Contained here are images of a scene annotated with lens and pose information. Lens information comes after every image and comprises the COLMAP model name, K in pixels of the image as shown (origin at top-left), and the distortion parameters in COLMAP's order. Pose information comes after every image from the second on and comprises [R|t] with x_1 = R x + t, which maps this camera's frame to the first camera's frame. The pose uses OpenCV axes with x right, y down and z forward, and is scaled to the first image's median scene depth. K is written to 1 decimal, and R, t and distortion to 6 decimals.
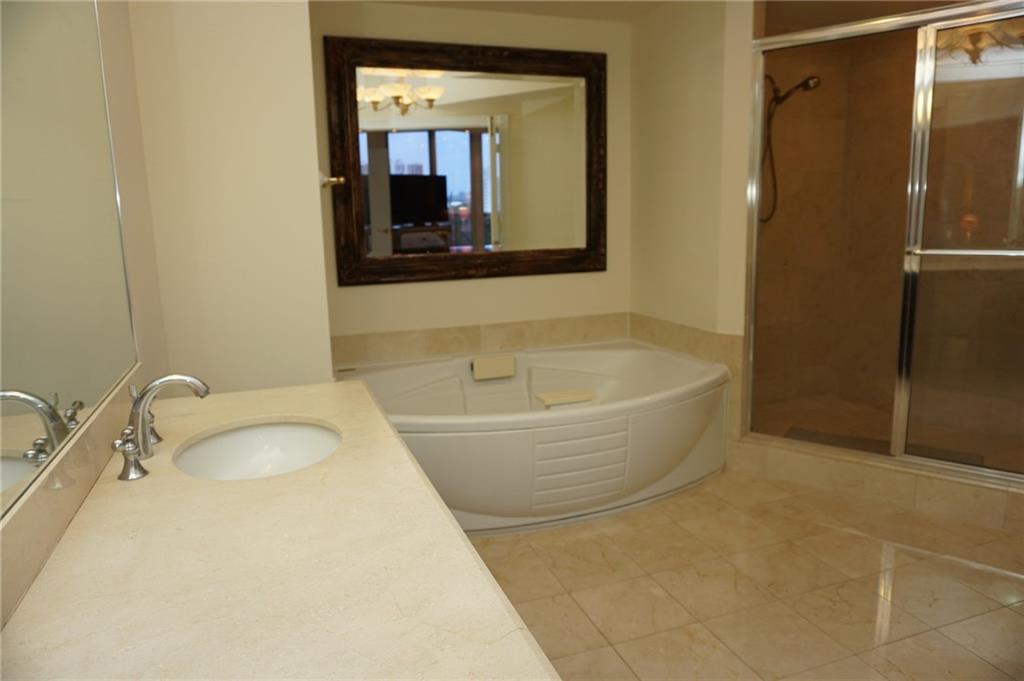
lens RADIAL K [[682.7, 0, 514.8], [0, 682.7, 337.1], [0, 0, 1]] dist [-0.031302, 0.006475]
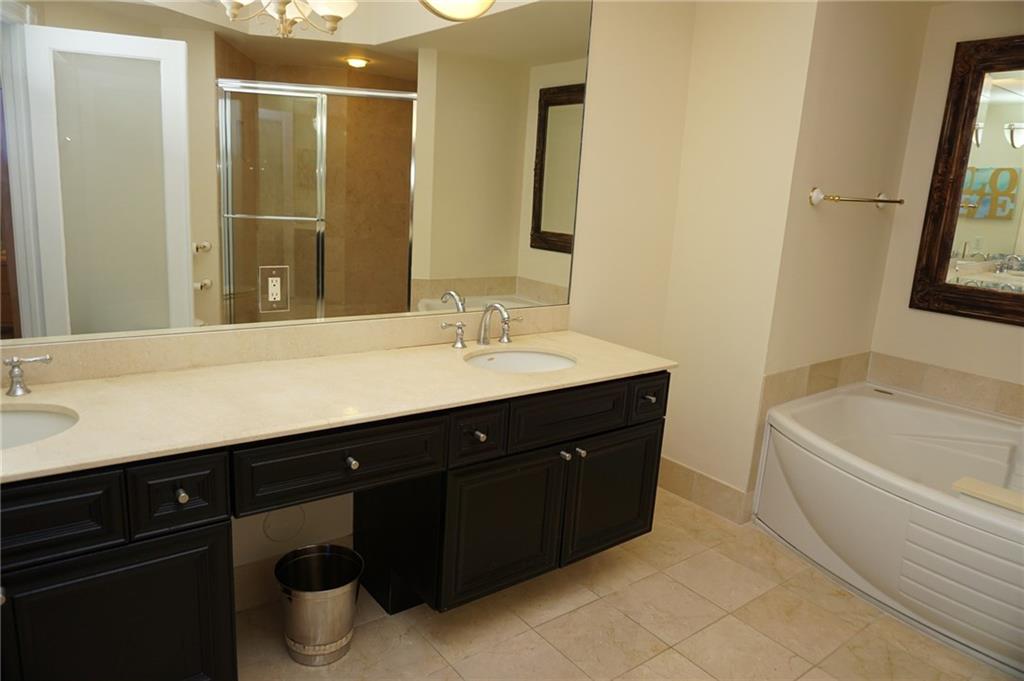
lens RADIAL K [[679.8, 0, 511.7], [0, 679.8, 334.1], [0, 0, 1]] dist [-0.026705, 0.002574]
pose [[0.301891, 0.235039, -0.923915, 0.474107], [-0.256186, 0.953486, 0.158853, -0.049475], [0.918276, 0.188738, 0.348062, 0.184647]]
